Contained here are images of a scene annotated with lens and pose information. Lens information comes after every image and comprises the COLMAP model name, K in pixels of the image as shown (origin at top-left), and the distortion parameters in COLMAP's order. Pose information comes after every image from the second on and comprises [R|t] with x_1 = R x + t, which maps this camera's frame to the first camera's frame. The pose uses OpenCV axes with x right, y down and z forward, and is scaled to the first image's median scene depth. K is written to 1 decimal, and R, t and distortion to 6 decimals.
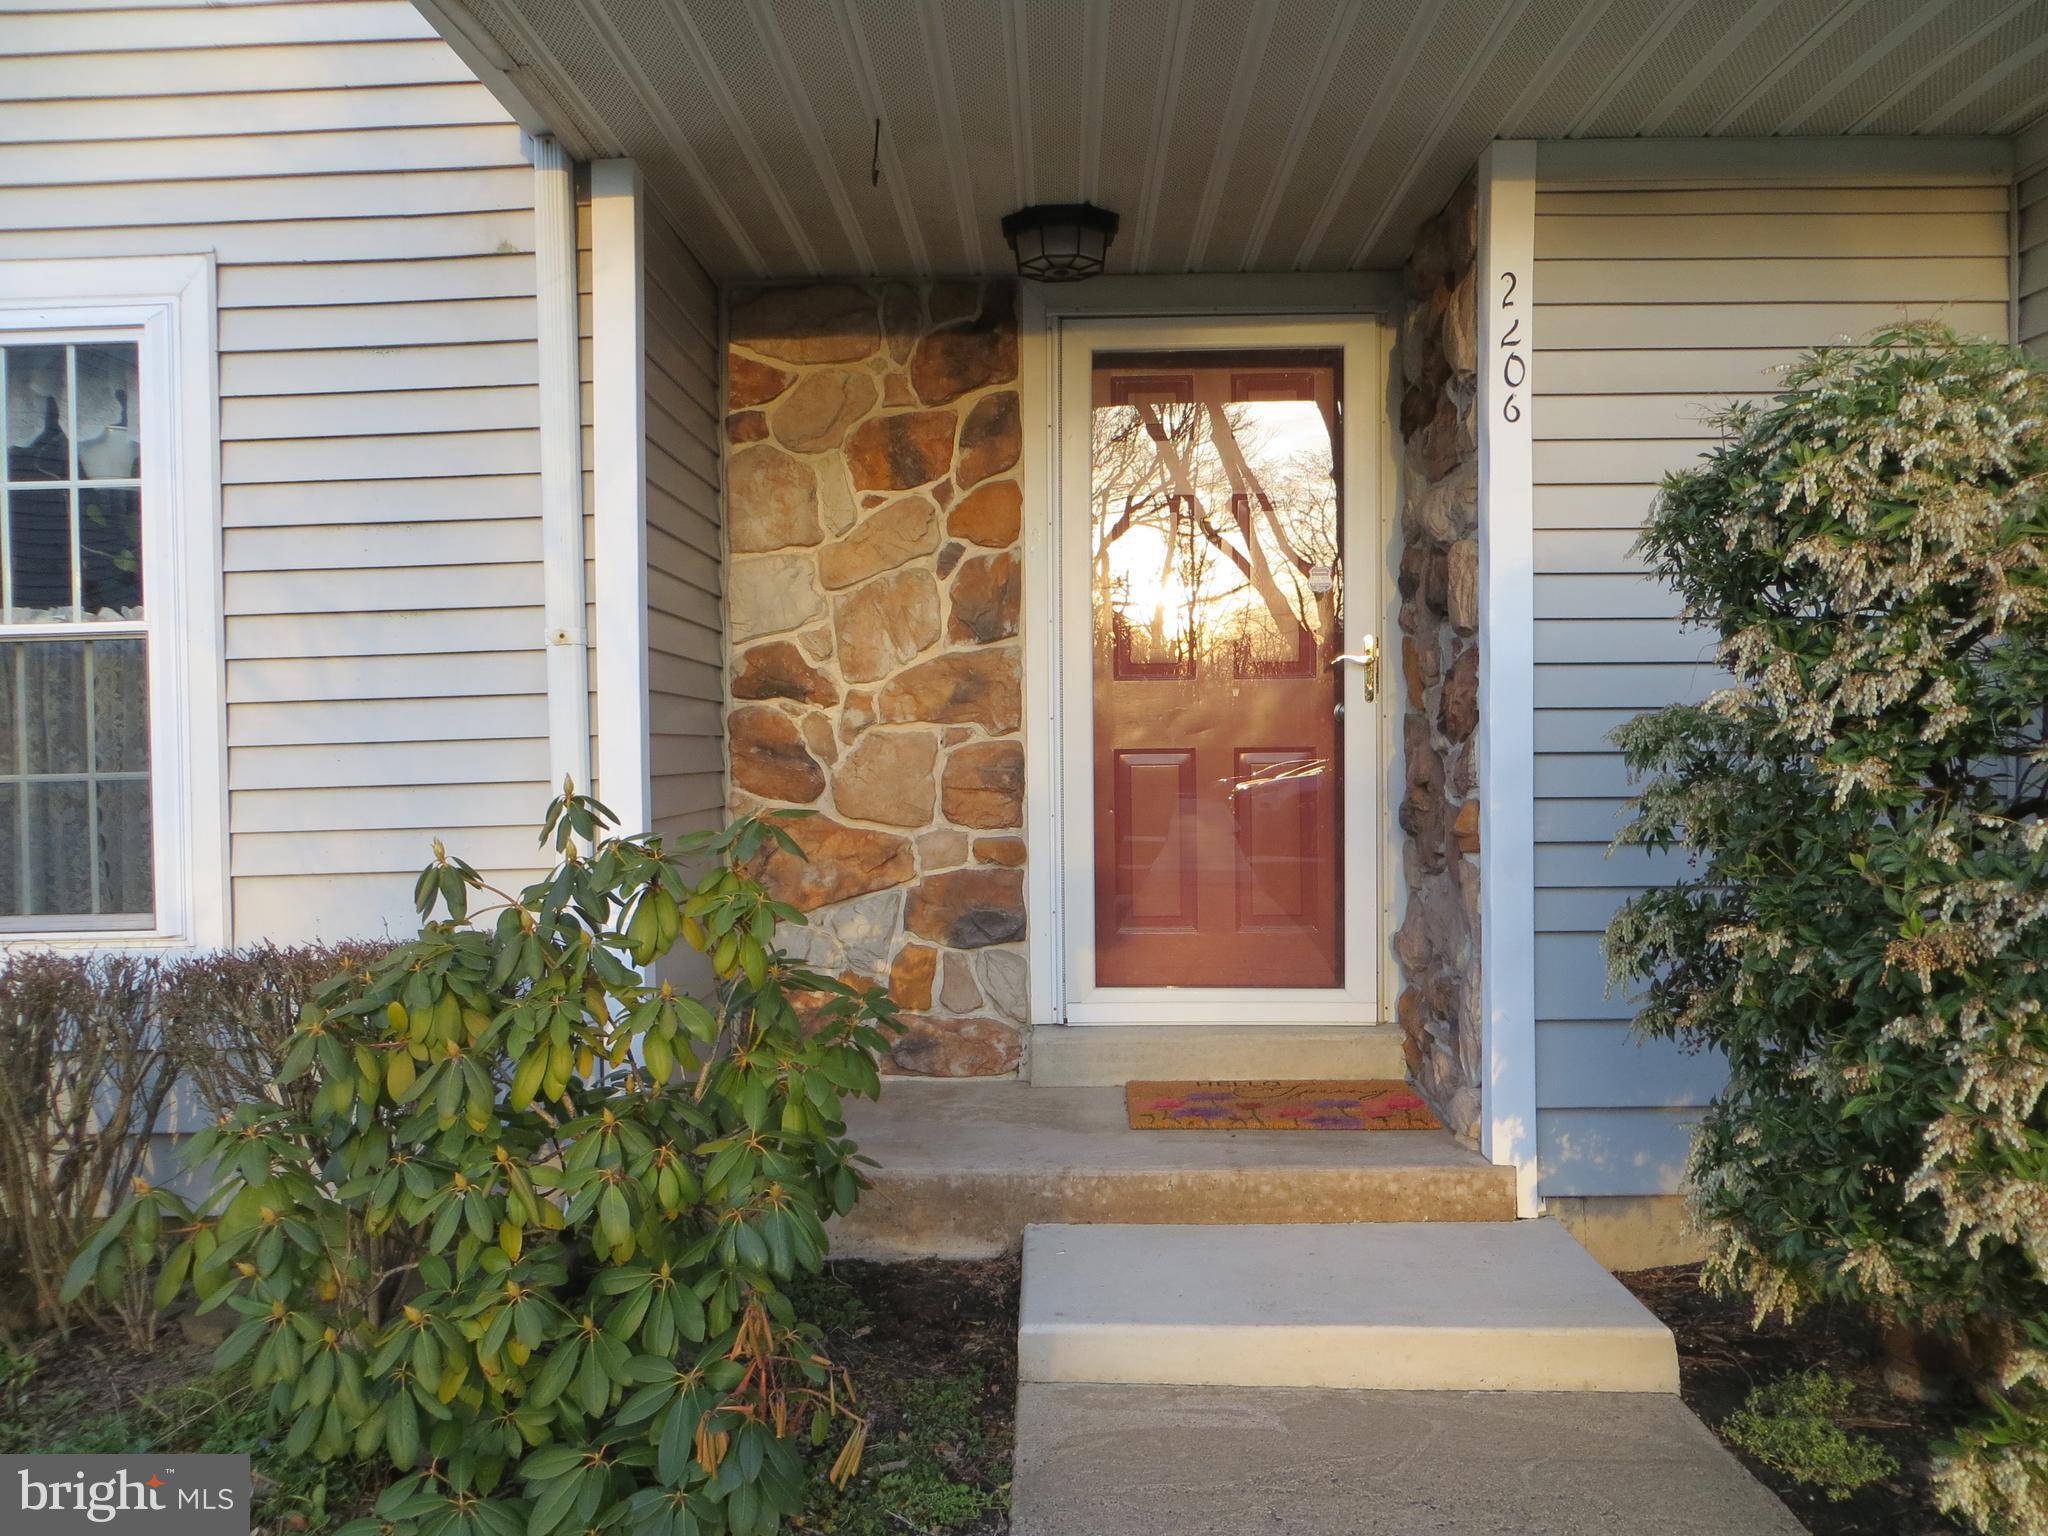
lens RADIAL K [[1547.5, 0, 1020.7], [0, 1547.5, 753.5], [0, 0, 1]] dist [-0.002958, -0.013149]
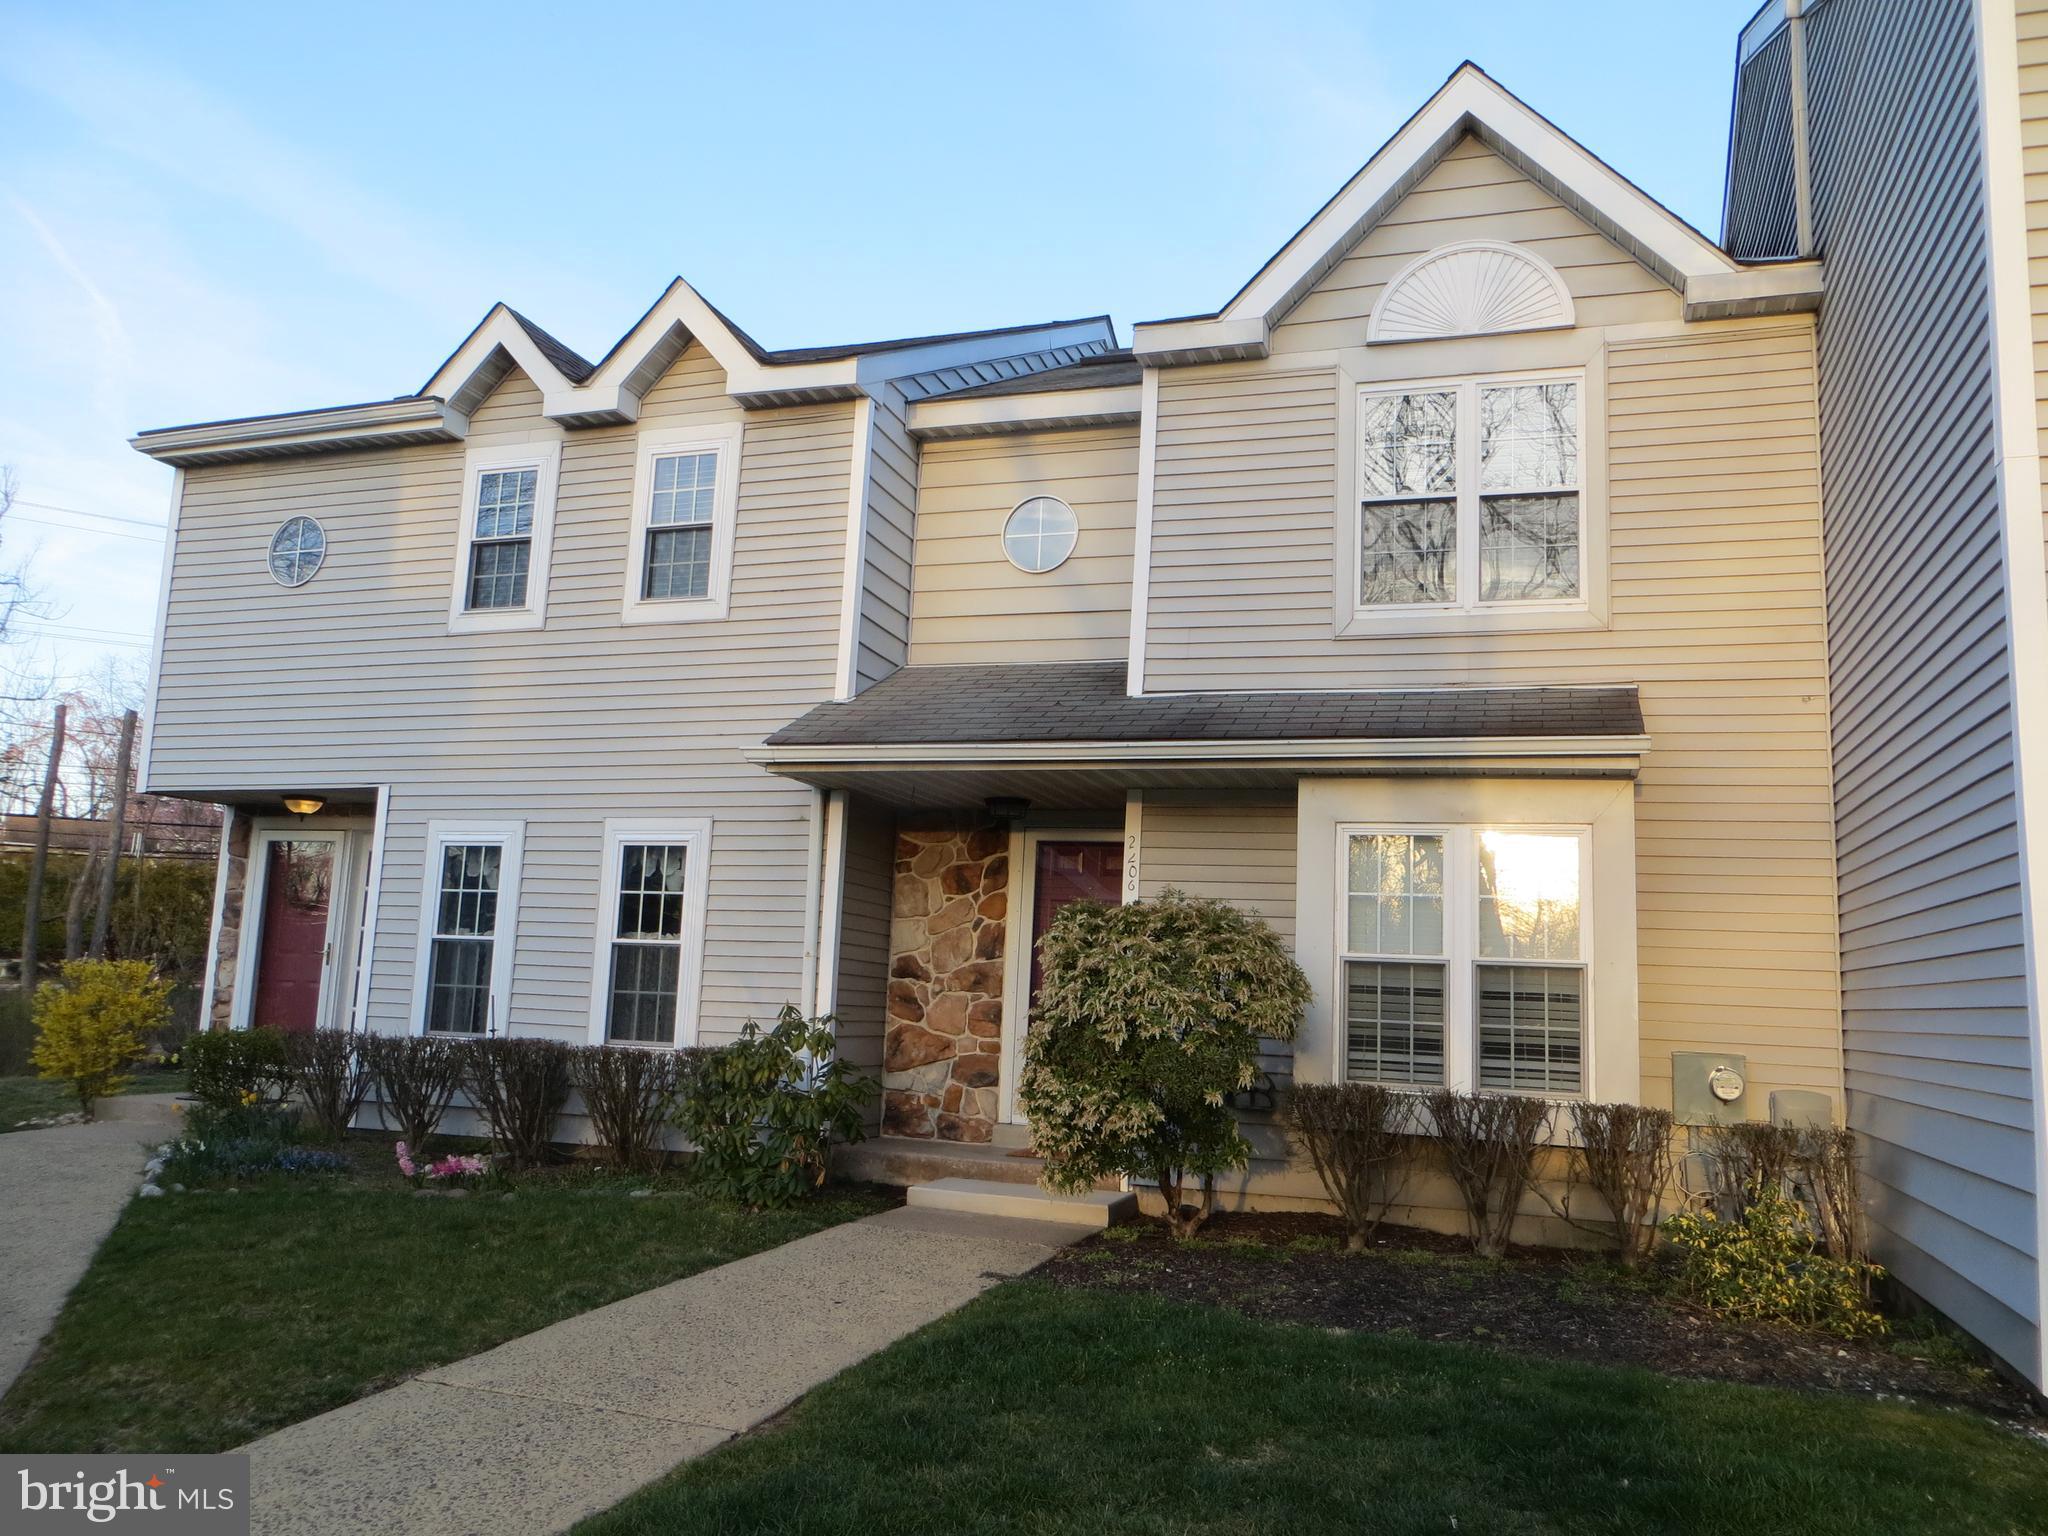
lens RADIAL K [[1547.5, 0, 1018.8], [0, 1547.5, 771.5], [0, 0, 1]] dist [-0.002958, -0.013149]
pose [[0.951664, 0.010384, -0.306964, 0.759720], [-0.060987, 0.985916, -0.155724, 0.012799], [0.301024, 0.166918, 0.938895, -1.303002]]
